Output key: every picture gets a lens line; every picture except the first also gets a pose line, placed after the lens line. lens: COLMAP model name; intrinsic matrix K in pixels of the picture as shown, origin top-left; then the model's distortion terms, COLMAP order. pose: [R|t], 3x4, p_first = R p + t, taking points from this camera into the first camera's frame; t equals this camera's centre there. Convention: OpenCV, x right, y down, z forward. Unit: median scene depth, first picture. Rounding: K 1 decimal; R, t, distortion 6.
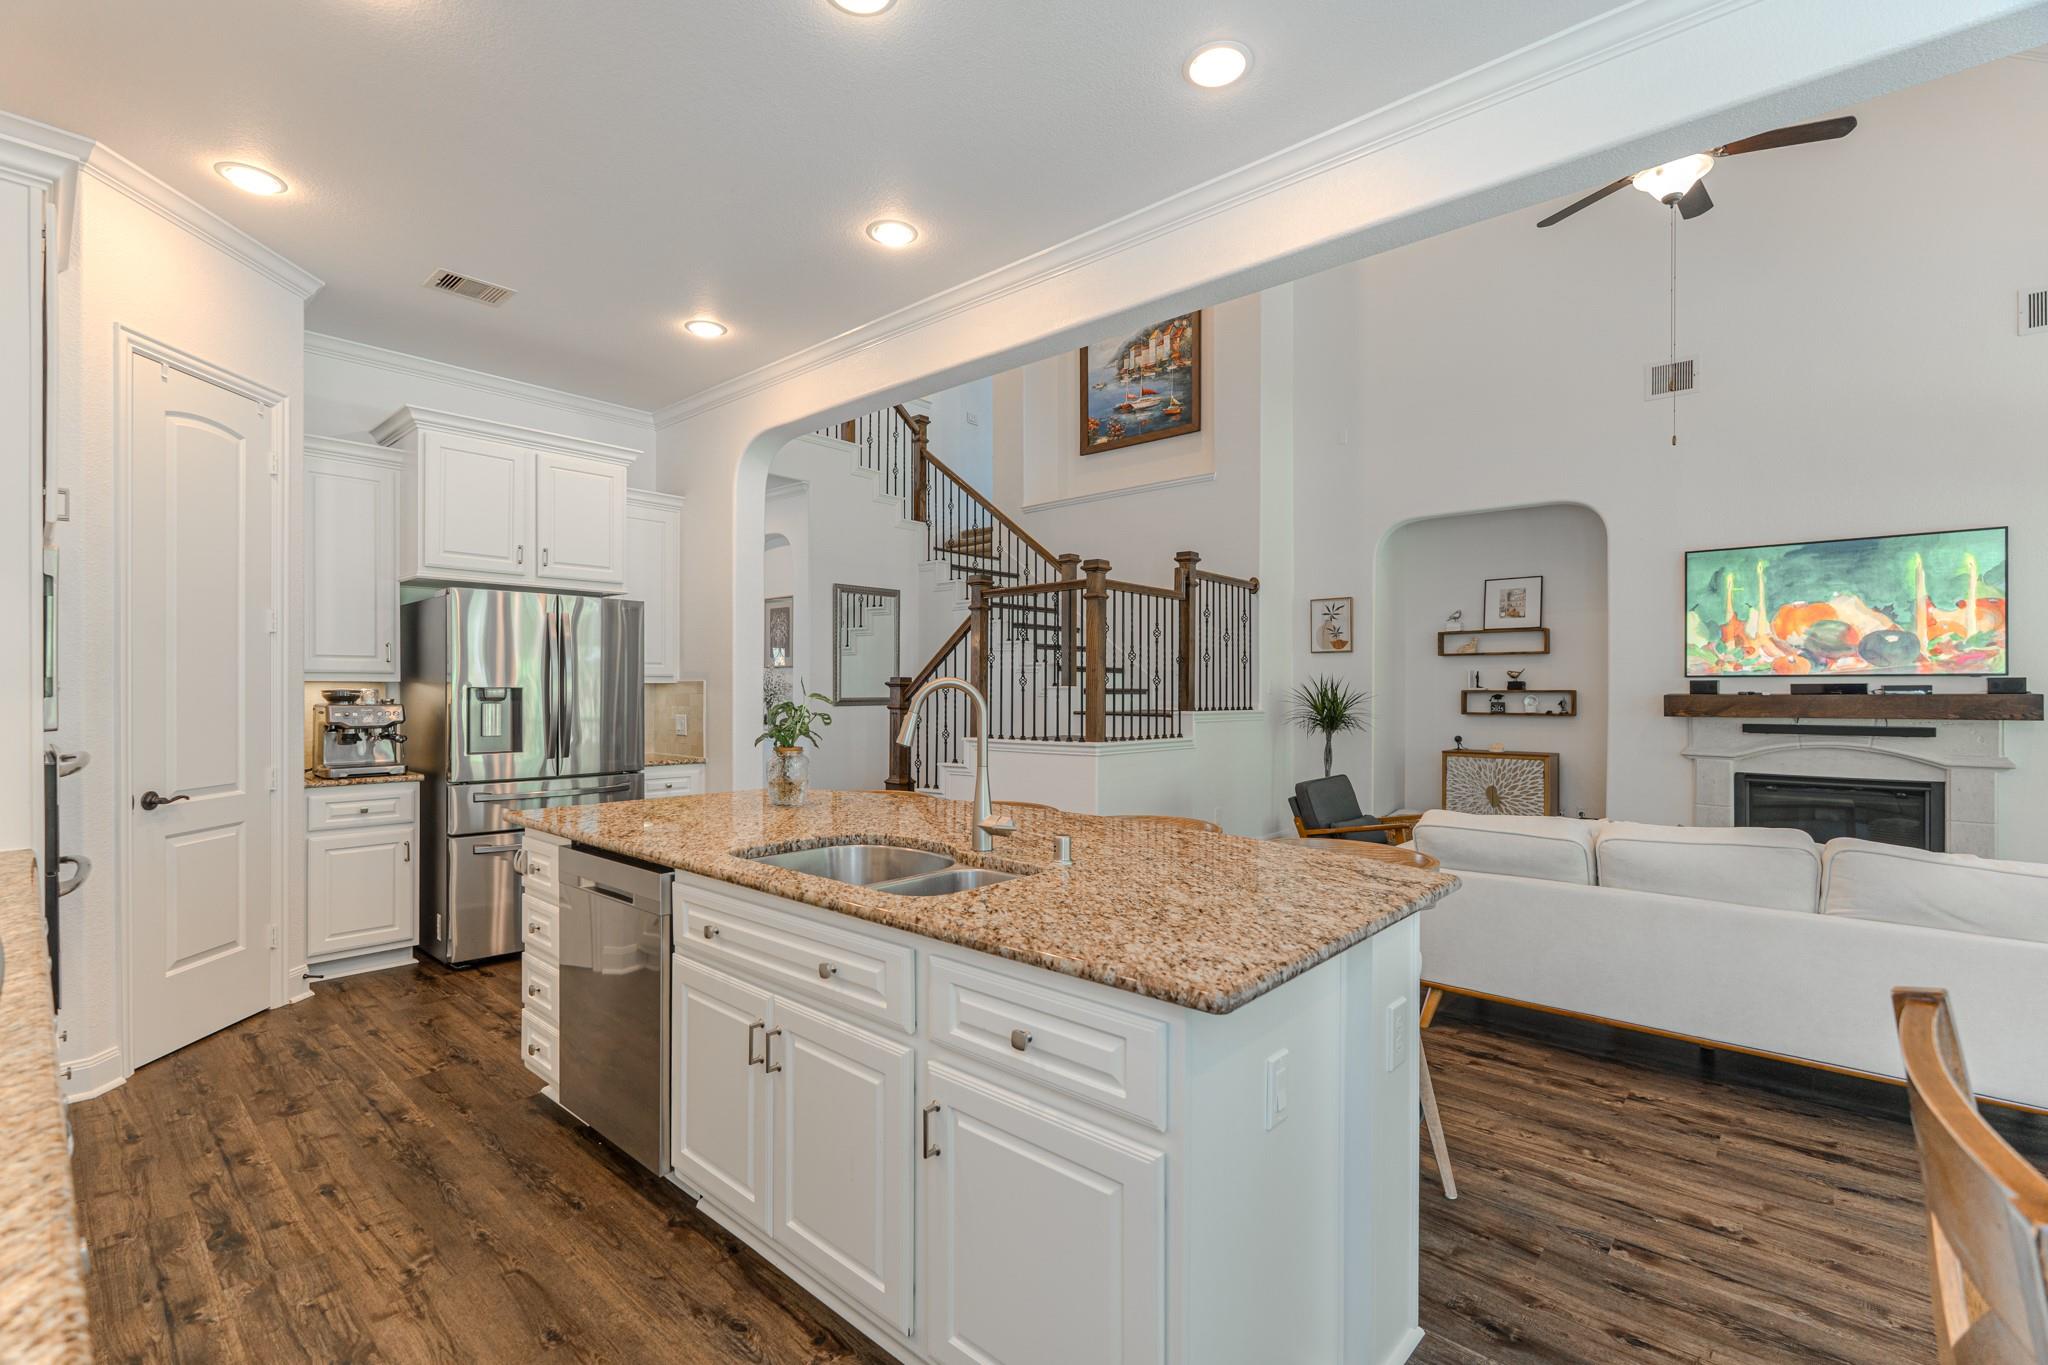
lens RADIAL K [[906.1, 0, 1032.9], [0, 906.1, 687.8], [0, 0, 1]] dist [-0.003647, 0.001987]
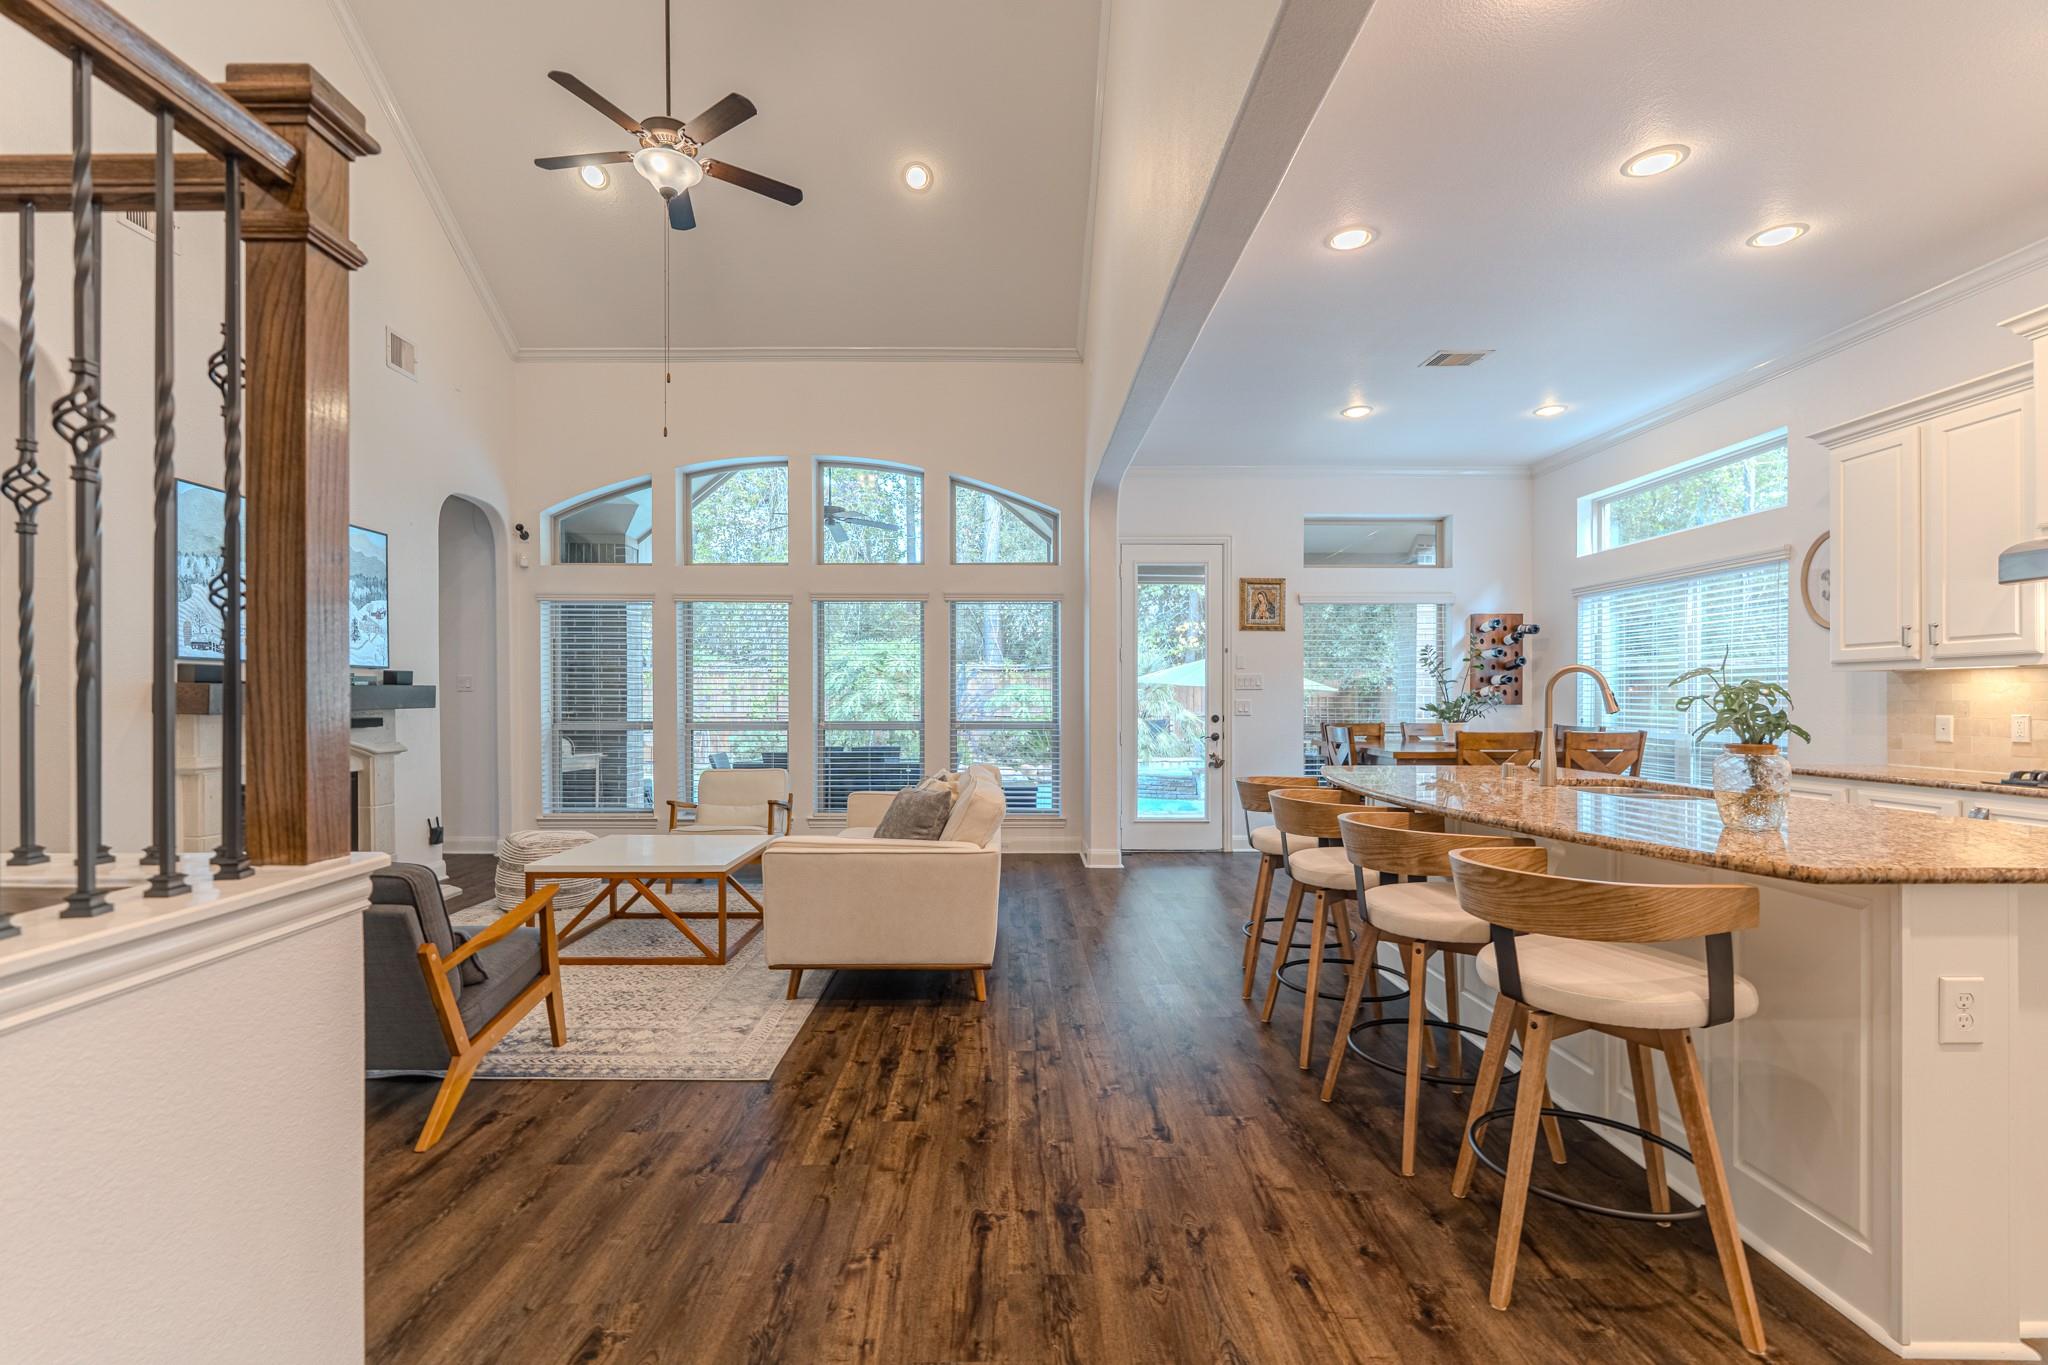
lens RADIAL K [[906.1, 0, 995.7], [0, 906.1, 699.4], [0, 0, 1]] dist [-0.003647, 0.001987]
pose [[-0.658599, -0.005517, 0.752474, -0.225114], [-0.004796, 0.999984, 0.003134, 0.015510], [-0.752479, -0.001545, -0.658614, 1.033691]]
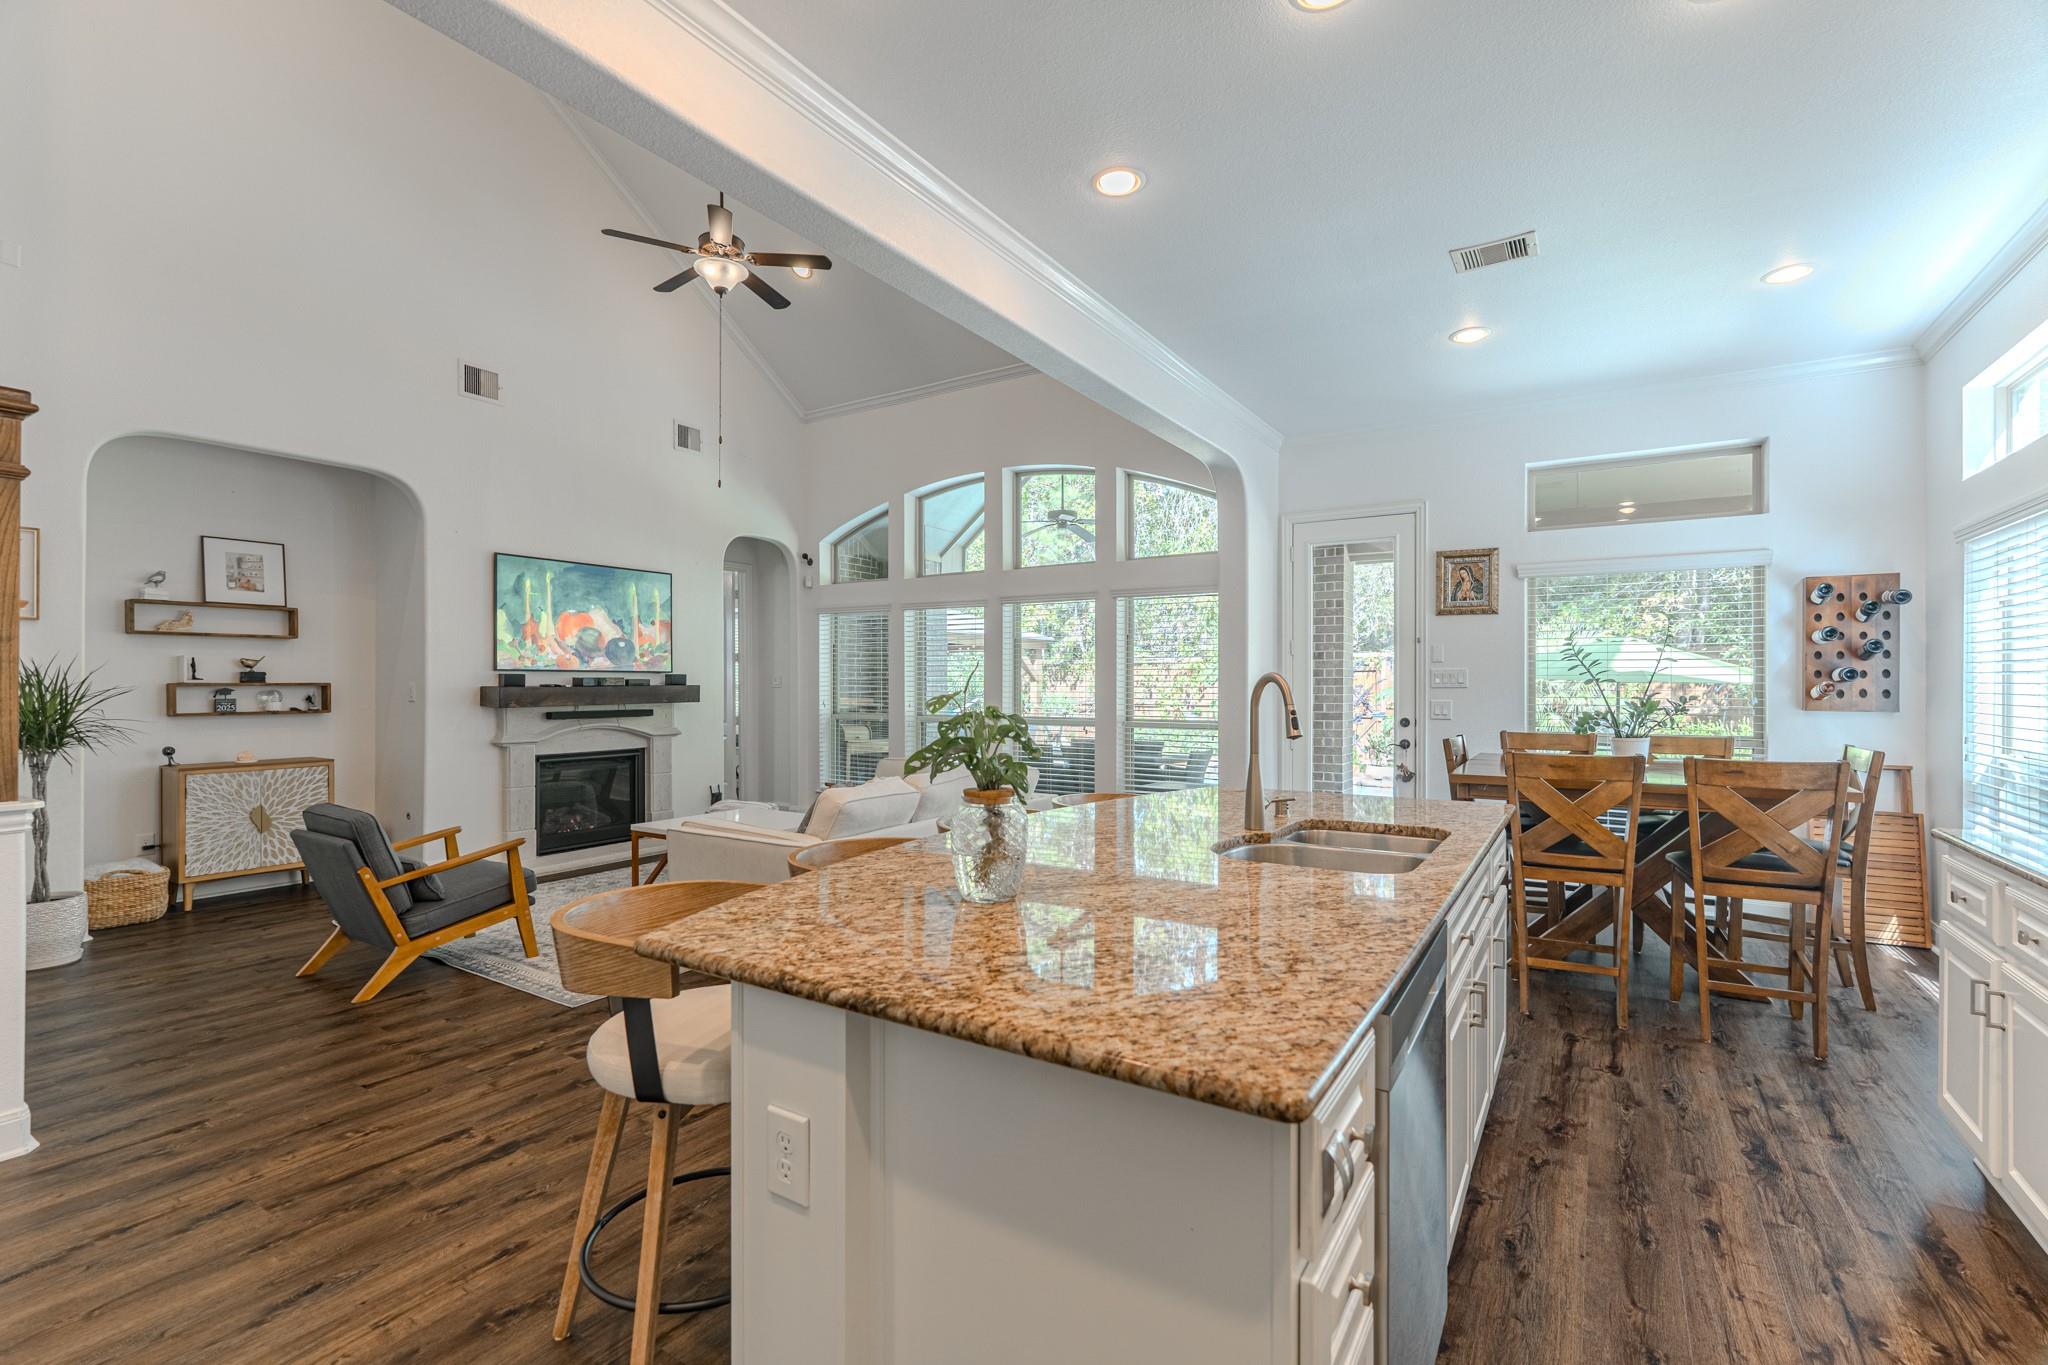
lens RADIAL K [[906.1, 0, 1016.5], [0, 906.1, 680.0], [0, 0, 1]] dist [-0.003647, 0.001987]
pose [[-0.150933, 0.000776, 0.988544, -0.442168], [-0.003319, 0.999994, -0.001292, -0.001401], [-0.988538, -0.003476, -0.150930, 0.581685]]
